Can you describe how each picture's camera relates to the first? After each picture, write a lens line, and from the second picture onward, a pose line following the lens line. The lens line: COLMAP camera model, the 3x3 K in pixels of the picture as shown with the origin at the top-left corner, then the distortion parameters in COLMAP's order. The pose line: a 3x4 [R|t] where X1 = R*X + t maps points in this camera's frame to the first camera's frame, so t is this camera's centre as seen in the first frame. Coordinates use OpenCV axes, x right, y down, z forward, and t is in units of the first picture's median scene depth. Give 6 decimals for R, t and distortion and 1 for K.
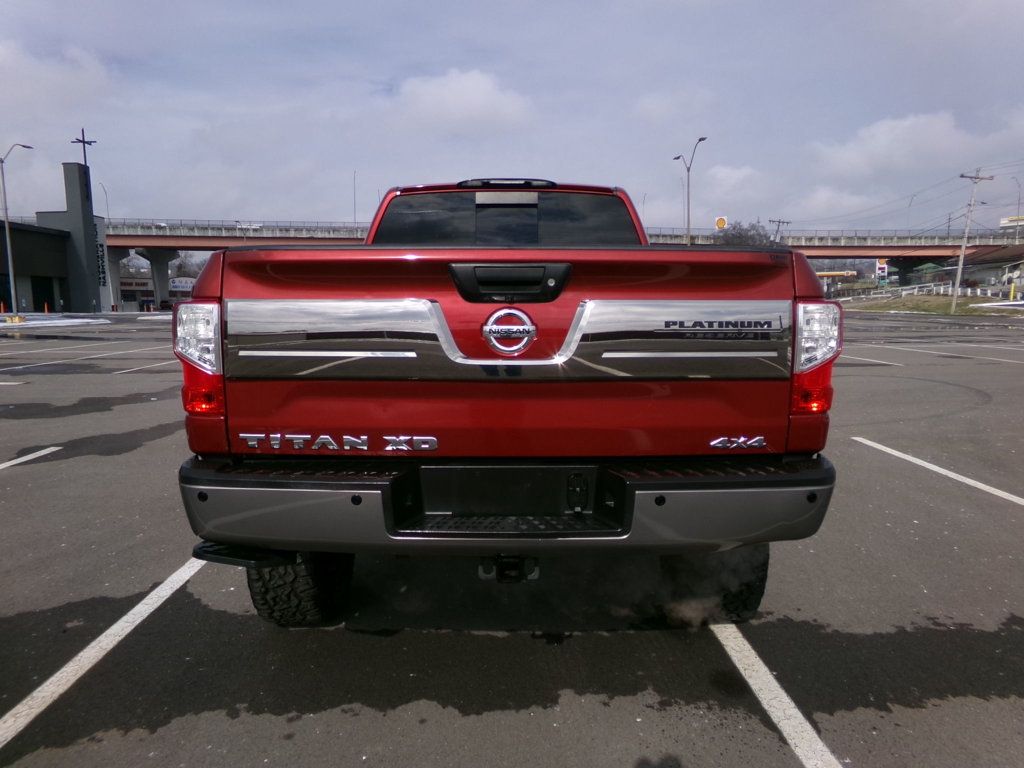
lens RADIAL K [[679.7, 0, 515.4], [0, 679.7, 386.3], [0, 0, 1]] dist [-0.005574, 0.021244]
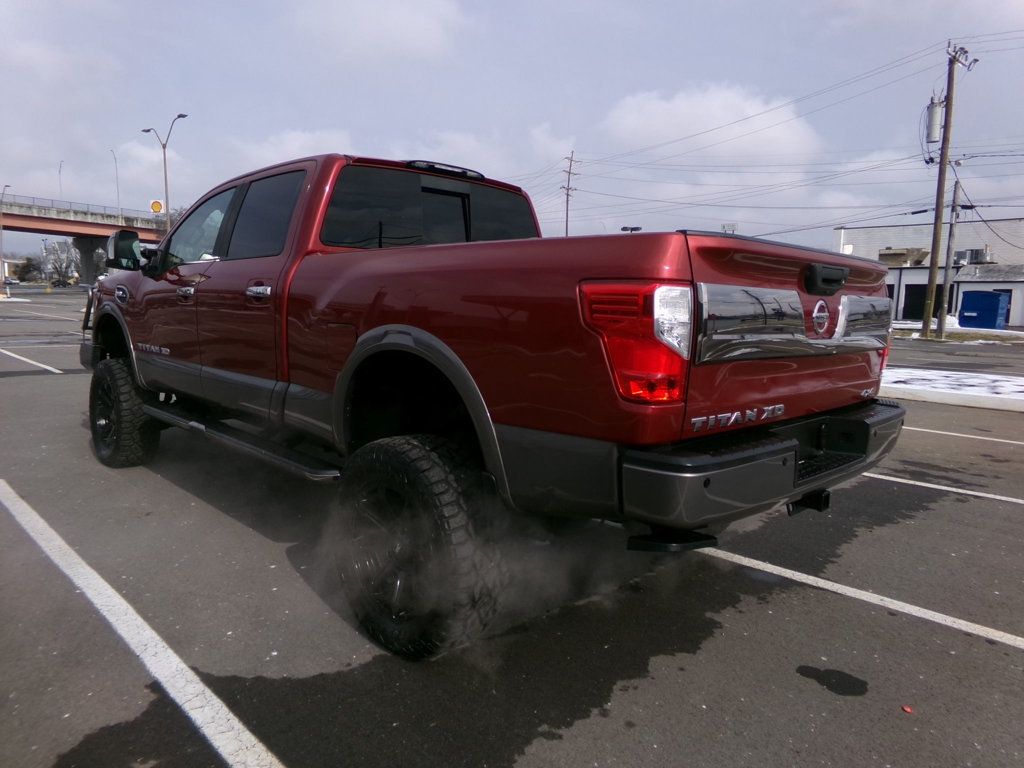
lens RADIAL K [[679.7, 0, 515.4], [0, 679.7, 386.3], [0, 0, 1]] dist [-0.005574, 0.021244]
pose [[0.732623, -0.065720, 0.677454, -1.018006], [0.058155, 0.997732, 0.033899, -0.021325], [-0.678146, 0.014562, 0.734783, 0.347691]]
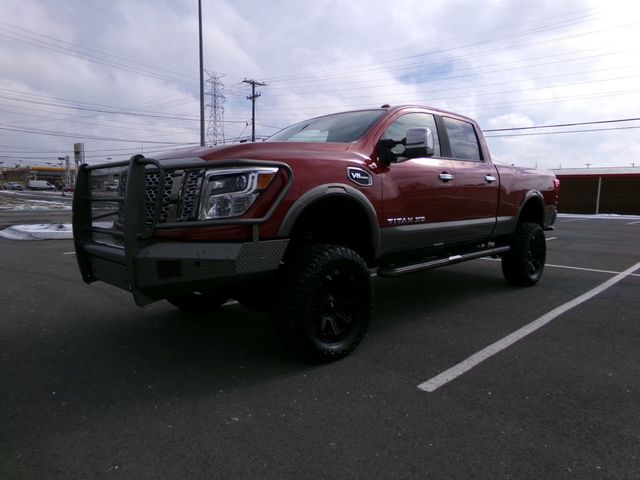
lens RADIAL K [[424.8, 0, 322.1], [0, 424.8, 241.4], [0, 0, 1]] dist [-0.005574, 0.021244]
pose [[-0.687994, -0.080759, 0.721209, -1.349718], [0.085832, 0.977759, 0.191366, -0.360205], [-0.720623, 0.193562, -0.665760, 3.684017]]
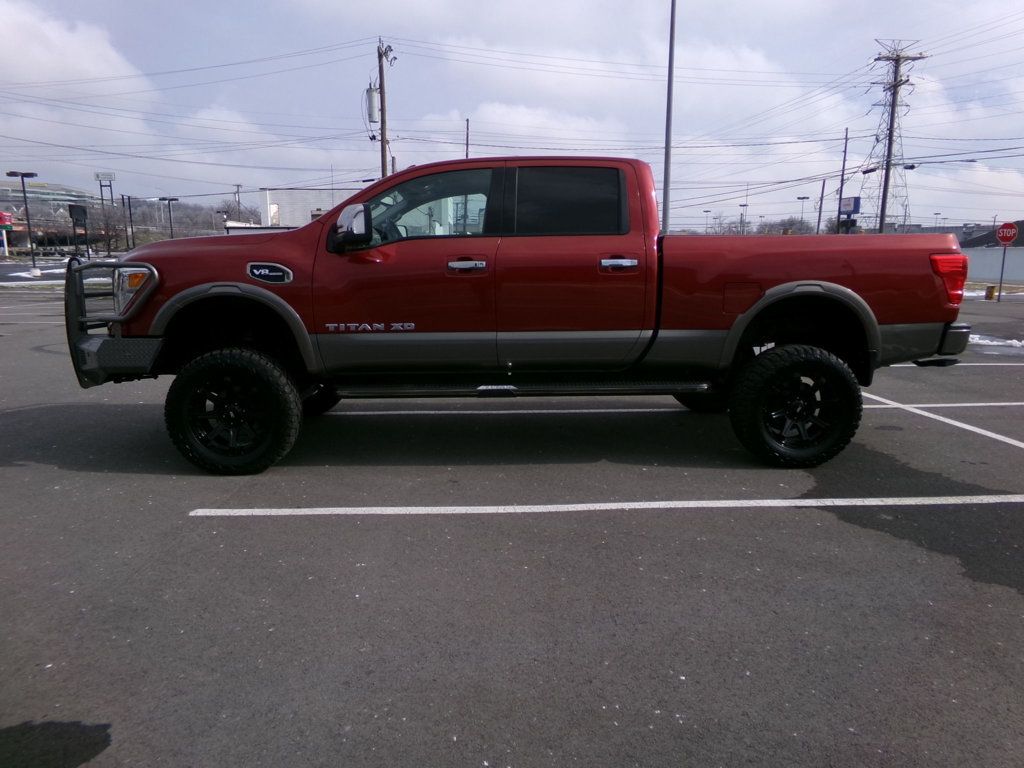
lens RADIAL K [[679.7, 0, 515.4], [0, 679.7, 386.3], [0, 0, 1]] dist [-0.005574, 0.021244]
pose [[-0.013029, -0.172951, 0.984844, -2.295621], [0.126389, 0.976743, 0.173201, -0.230974], [-0.991895, 0.126731, 0.009133, 2.060722]]
